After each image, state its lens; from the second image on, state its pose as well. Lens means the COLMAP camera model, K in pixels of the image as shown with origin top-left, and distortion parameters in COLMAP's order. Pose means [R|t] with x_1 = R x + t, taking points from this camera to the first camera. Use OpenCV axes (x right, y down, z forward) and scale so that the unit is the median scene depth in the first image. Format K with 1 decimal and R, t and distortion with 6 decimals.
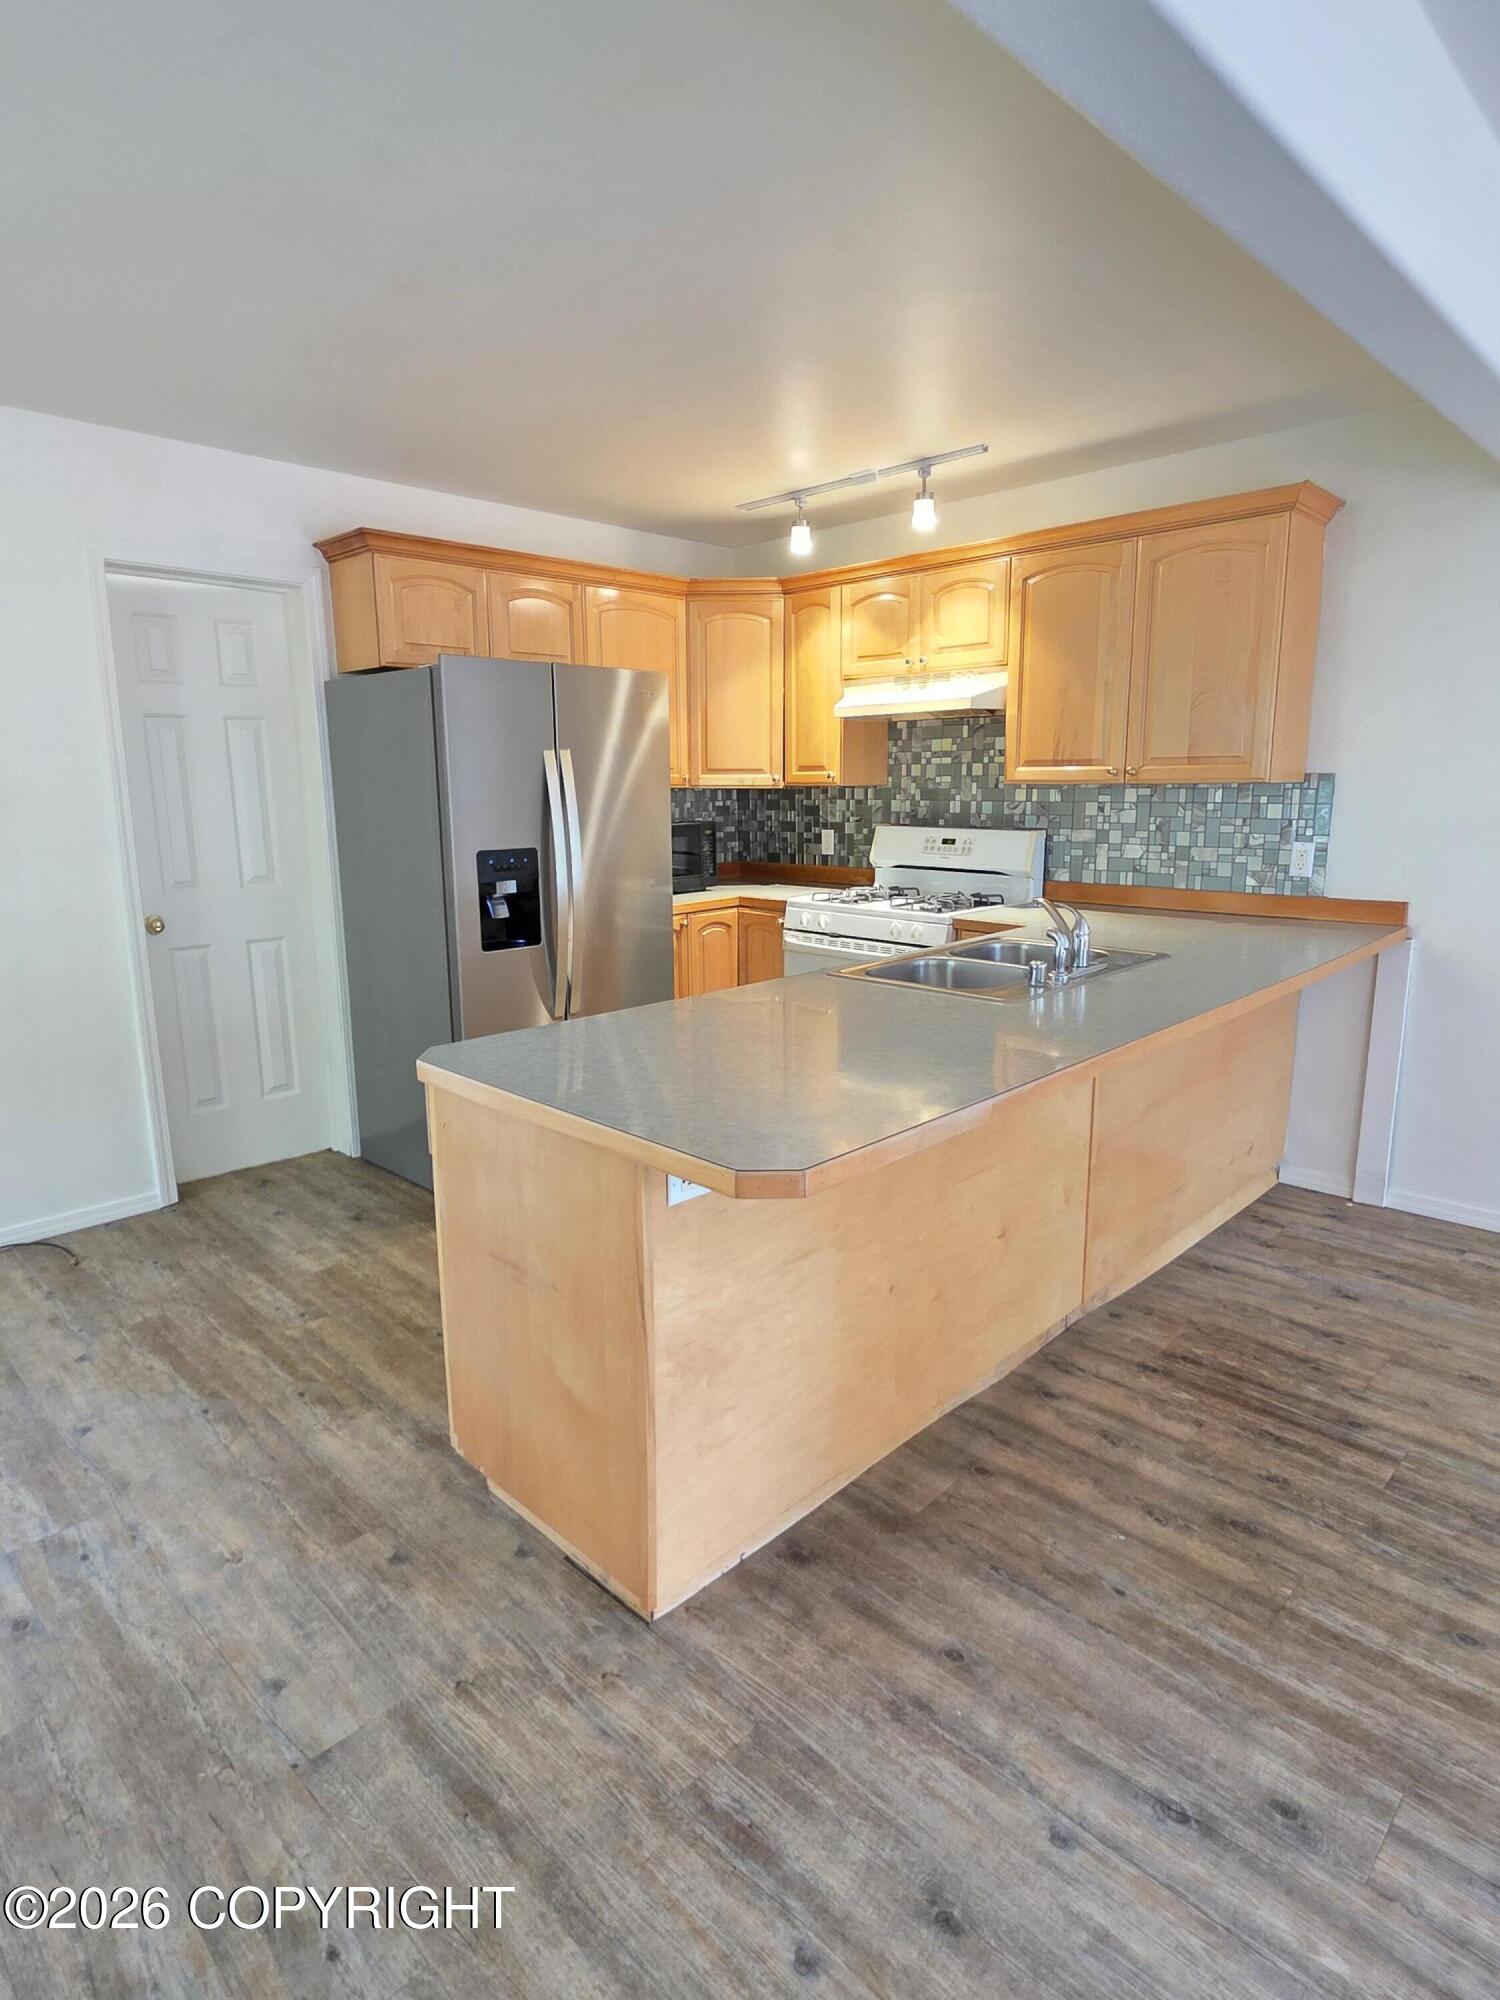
lens RADIAL K [[1095.2, 0, 750.0], [0, 1095.2, 1000.0], [0, 0, 1]] dist [-0.001943, 0.000026]
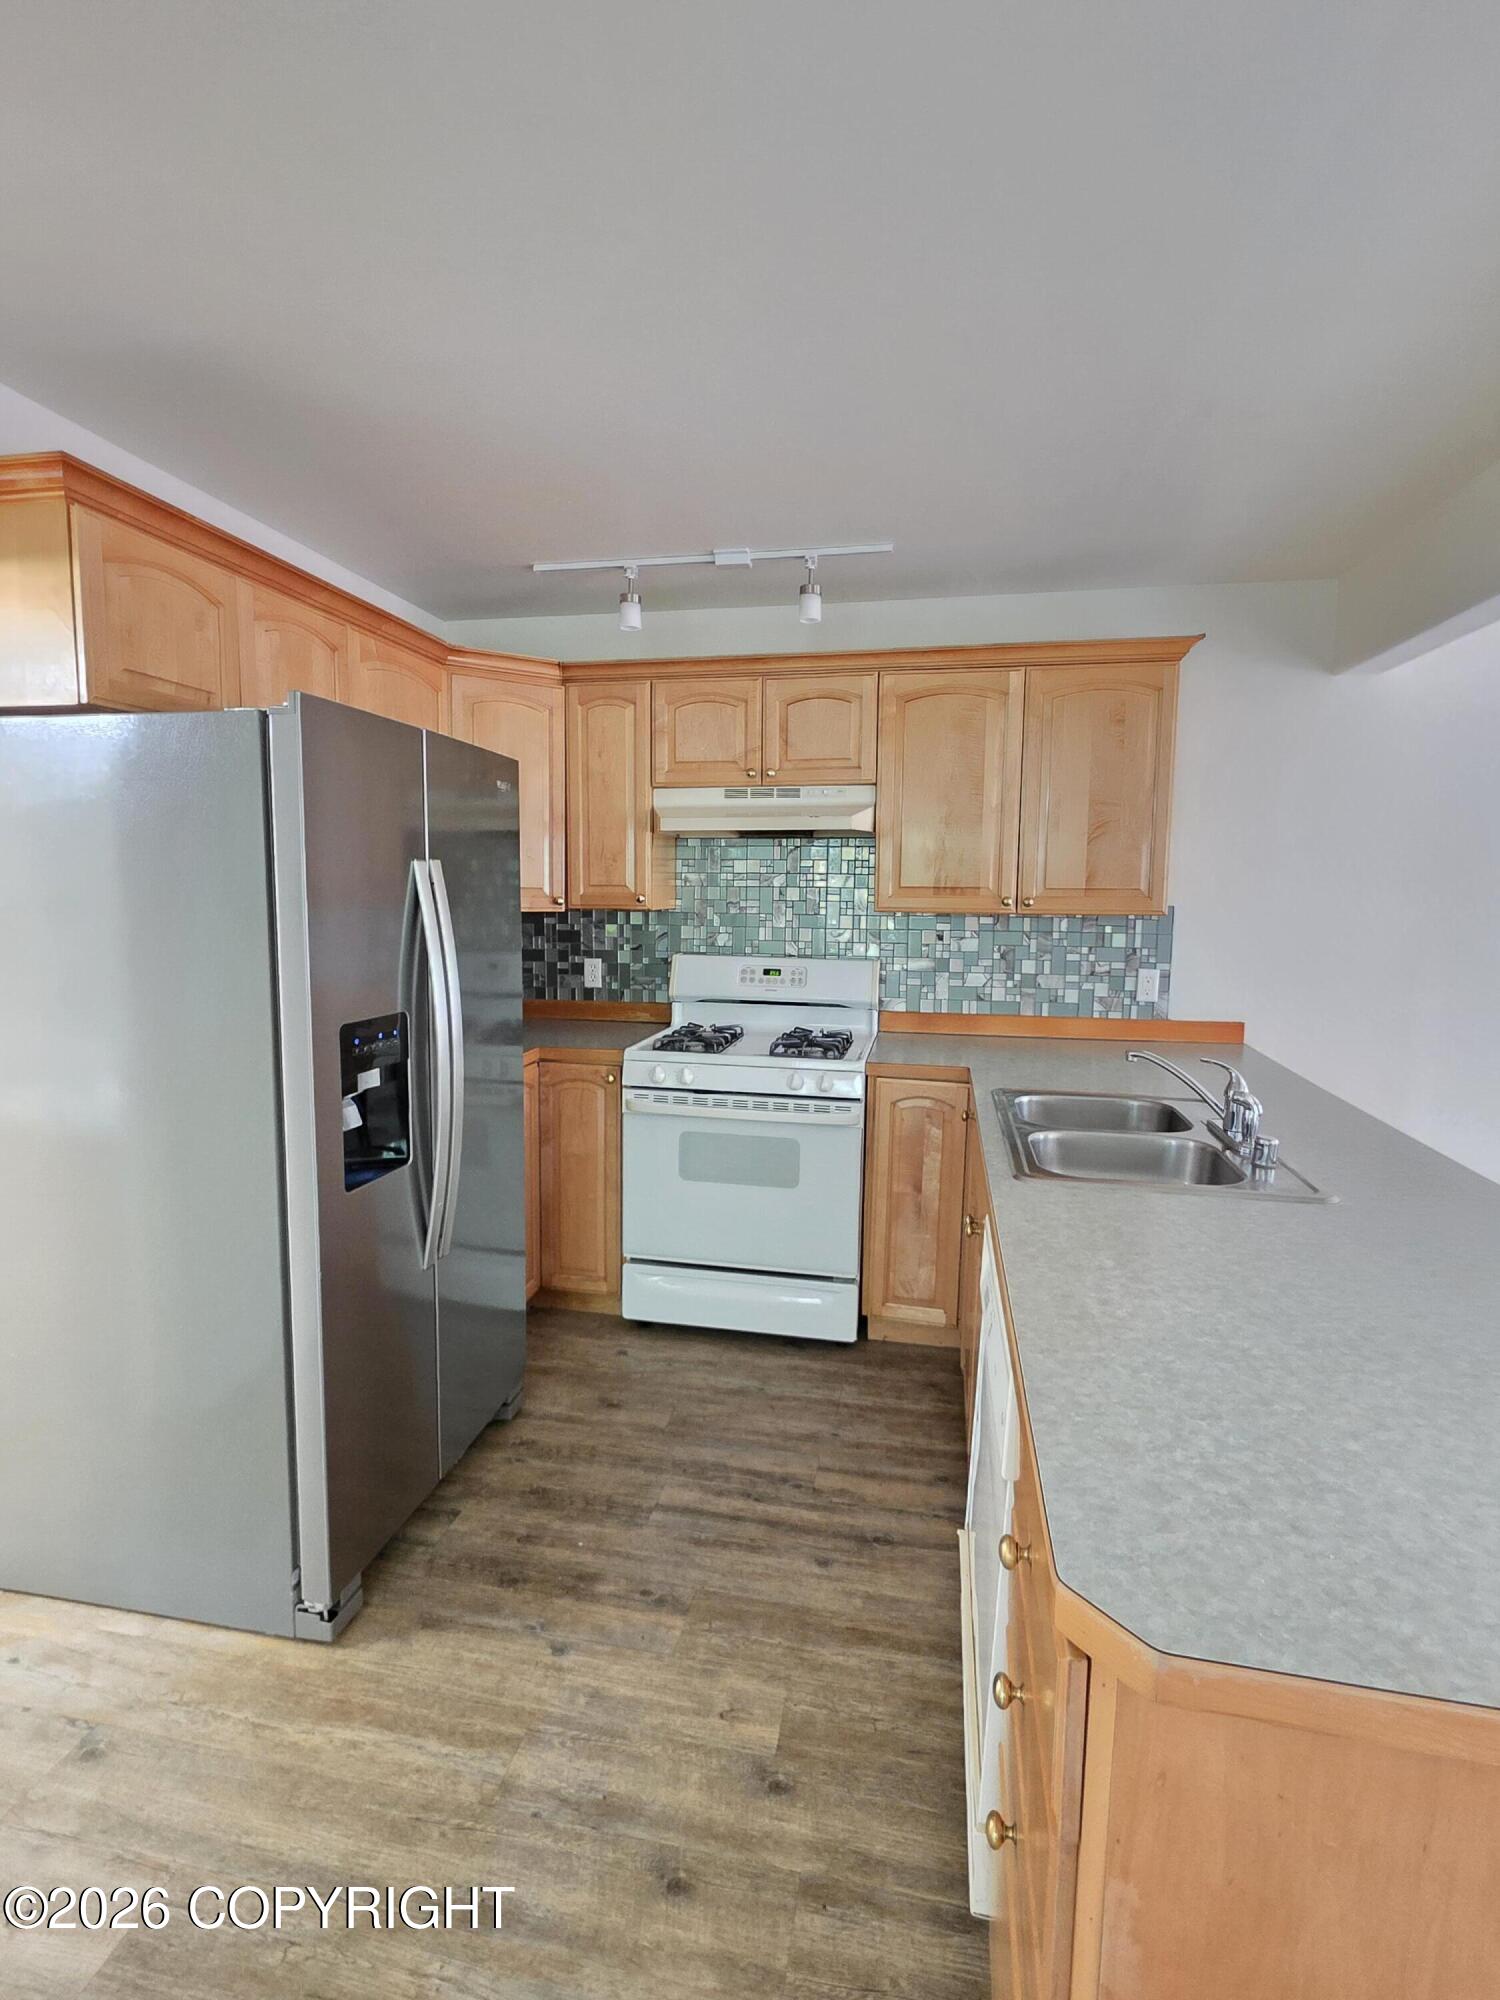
lens RADIAL K [[982.4, 0, 743.5], [0, 982.4, 992.8], [0, 0, 1]] dist [0.018720, -0.000164]
pose [[0.838294, -0.040898, 0.543682, -0.319355], [0.091142, 0.993663, -0.065784, -0.087635], [-0.537547, 0.104698, 0.836709, 0.384196]]
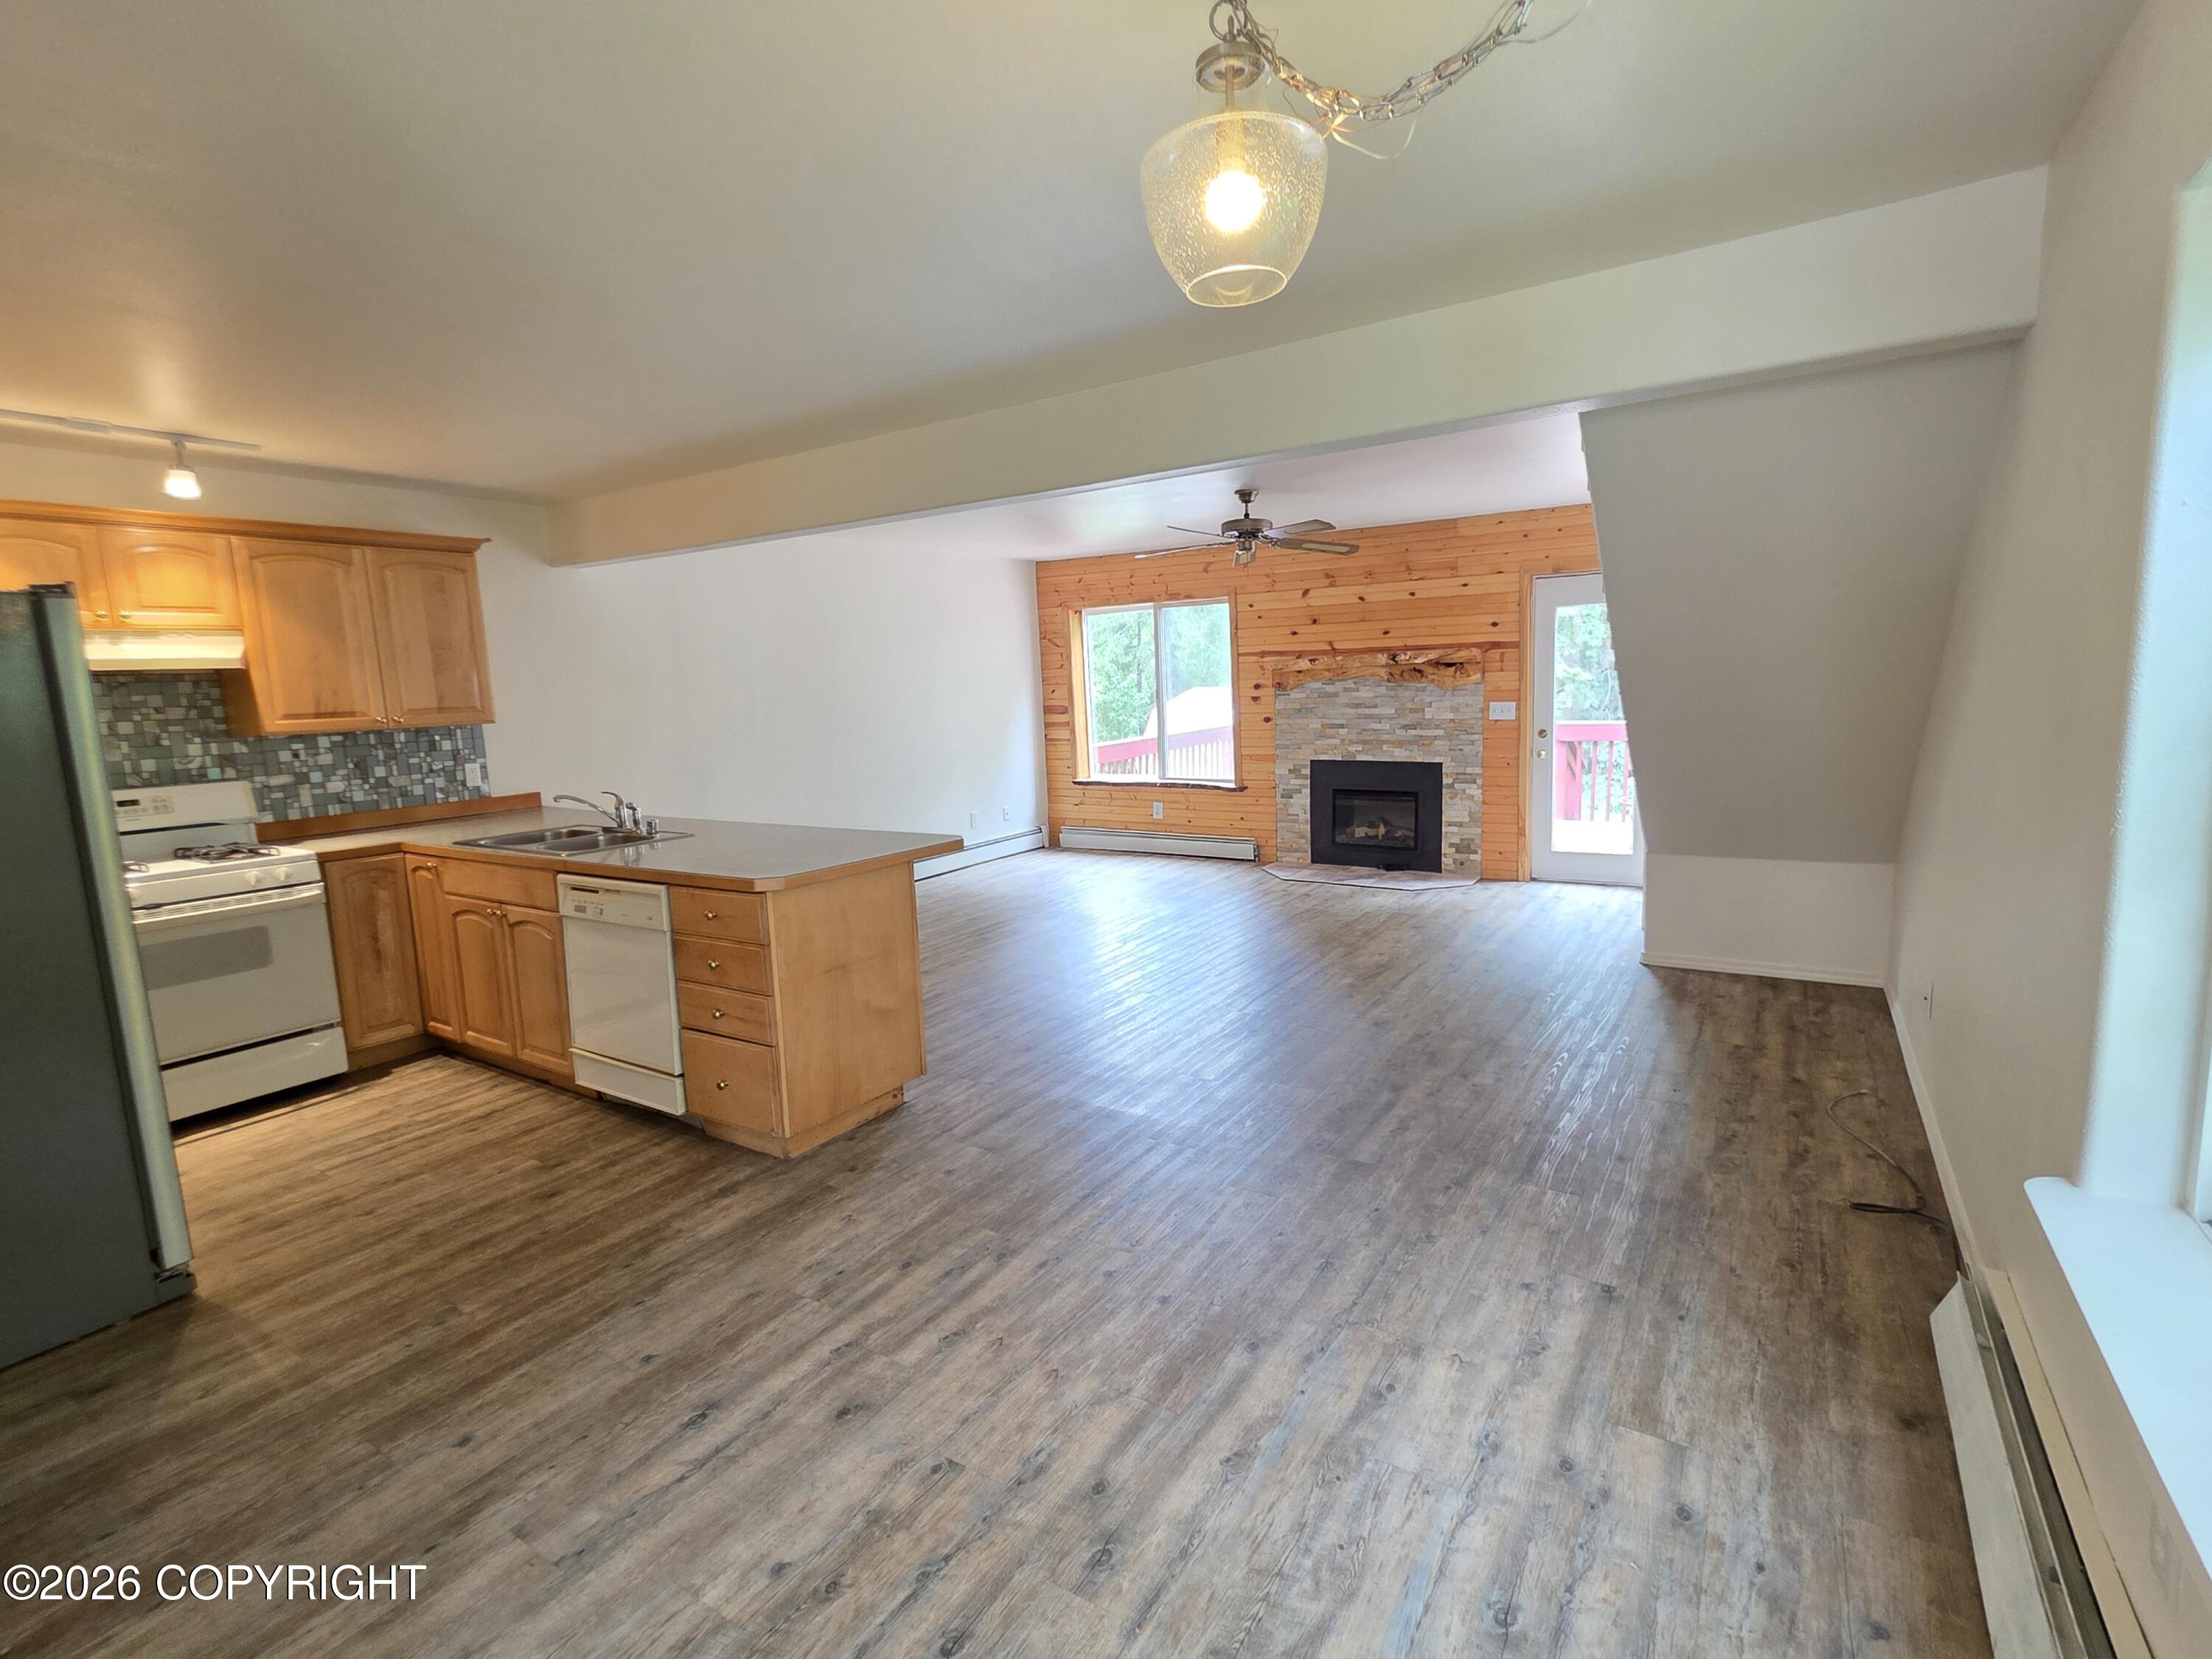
lens RADIAL K [[1037.0, 0, 1106.0], [0, 1037.0, 829.5], [0, 0, 1]] dist [0.000740, 0.000200]
pose [[-0.198619, -0.121126, 0.972563, -0.986173], [0.235426, 0.957382, 0.167315, -0.084179], [-0.951381, 0.262199, -0.161638, 0.394794]]
